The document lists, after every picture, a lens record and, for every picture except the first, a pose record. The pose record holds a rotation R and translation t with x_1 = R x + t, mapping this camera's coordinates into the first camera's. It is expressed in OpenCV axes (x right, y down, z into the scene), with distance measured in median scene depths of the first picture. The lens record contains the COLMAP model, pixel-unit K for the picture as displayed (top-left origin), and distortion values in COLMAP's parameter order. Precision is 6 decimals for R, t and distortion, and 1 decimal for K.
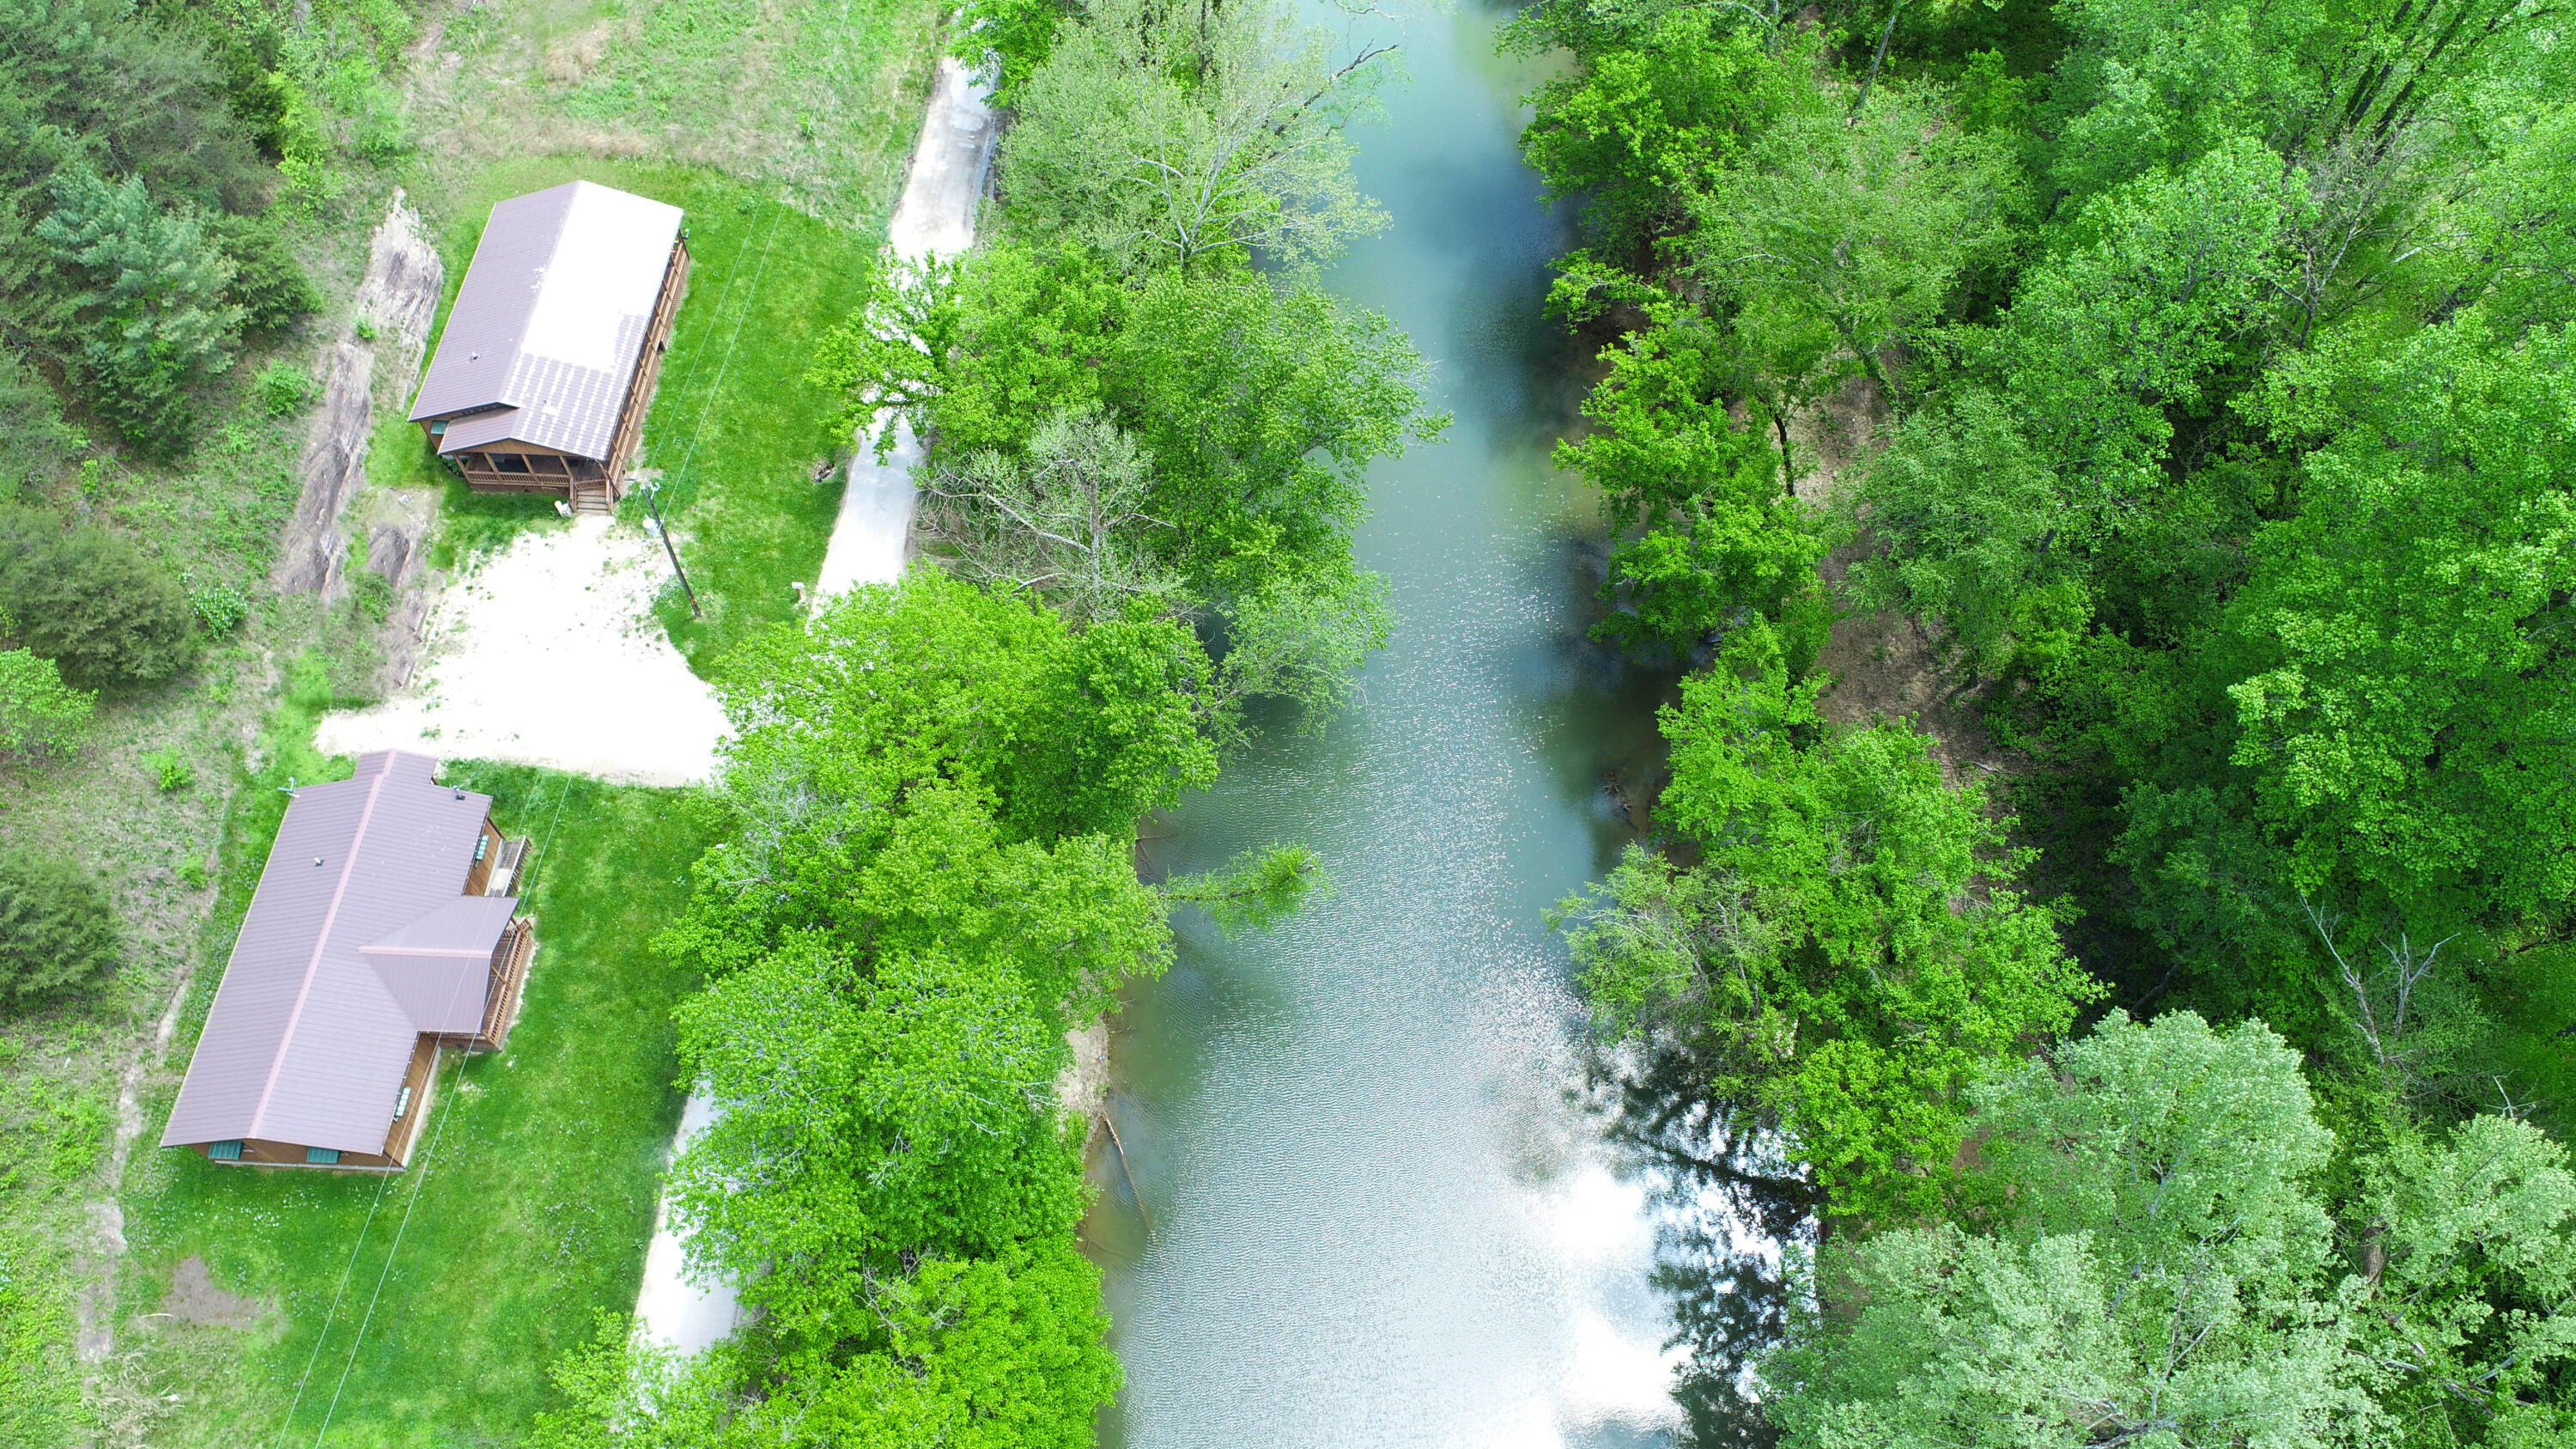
lens RADIAL K [[1701.2, 0, 1288.0], [0, 1701.2, 724.5], [0, 0, 1]] dist [-0.039241, 0.001307]
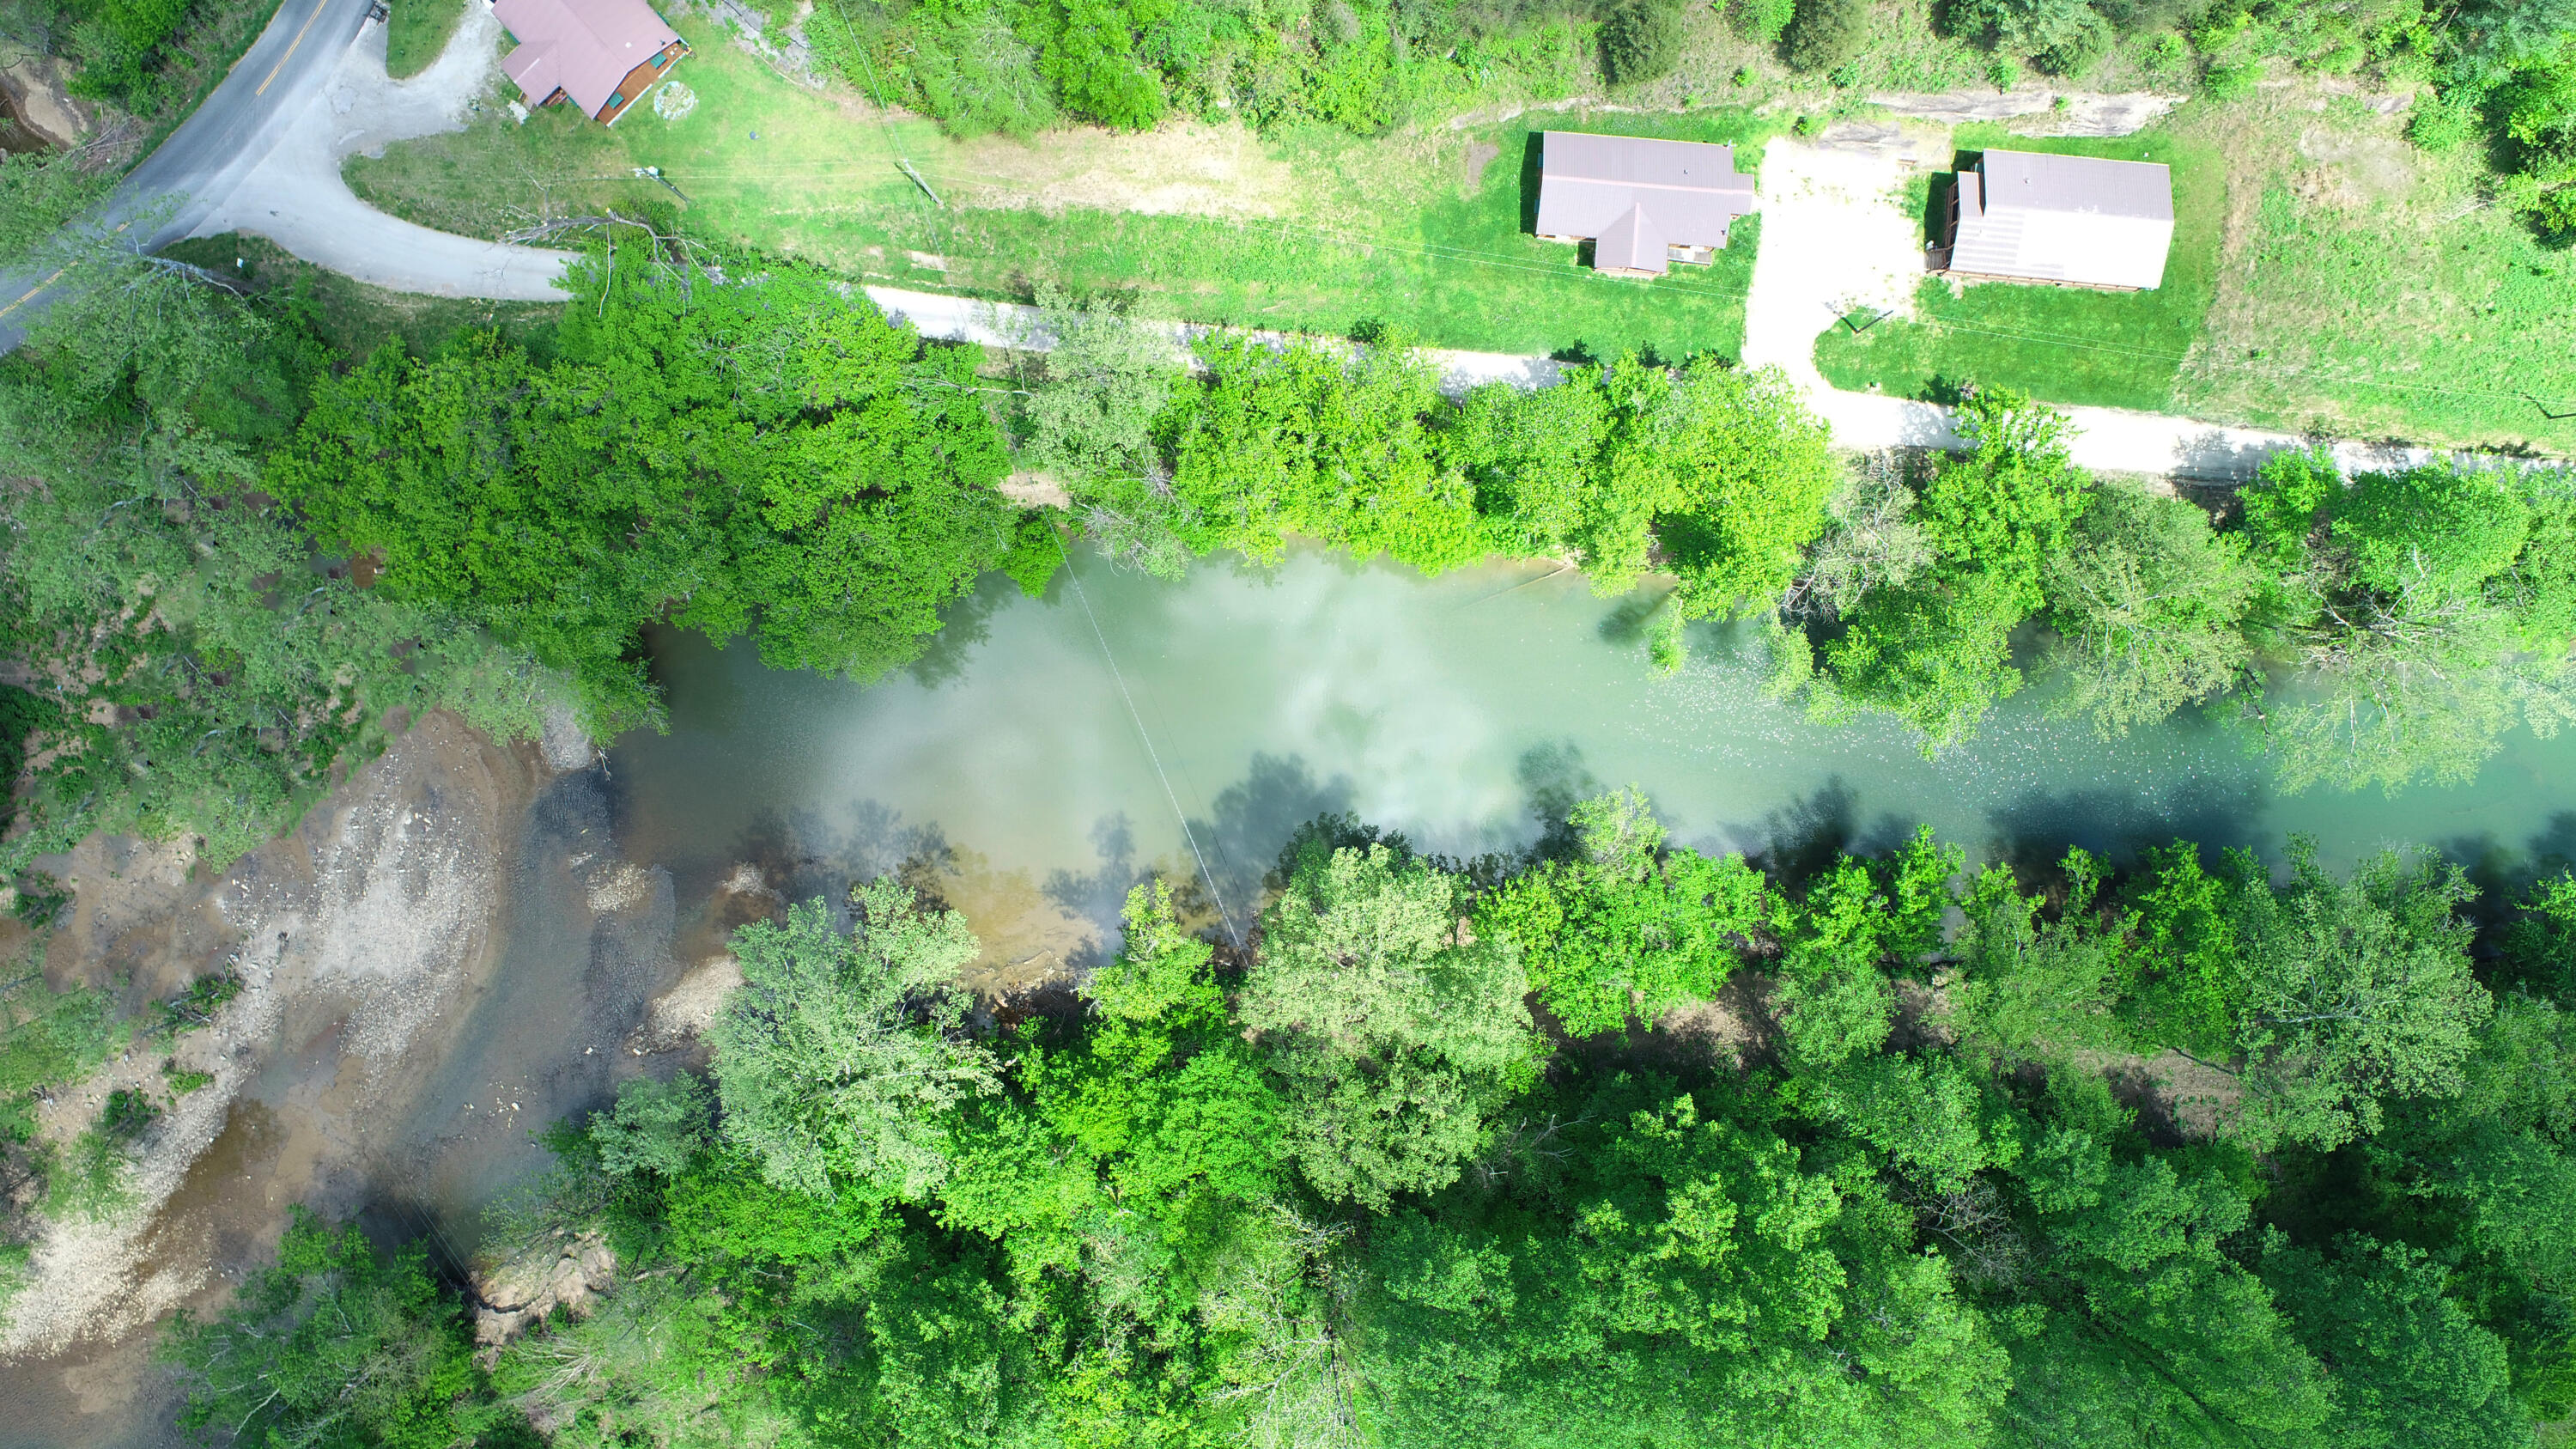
lens RADIAL K [[1815.1, 0, 1288.0], [0, 1815.1, 724.5], [0, 0, 1]] dist [0.001522, 0.000857]
pose [[-0.052216, 0.998595, -0.009079, 0.106749], [-0.852273, -0.039822, 0.521579, -0.564946], [0.520485, 0.034973, 0.853154, -0.907560]]
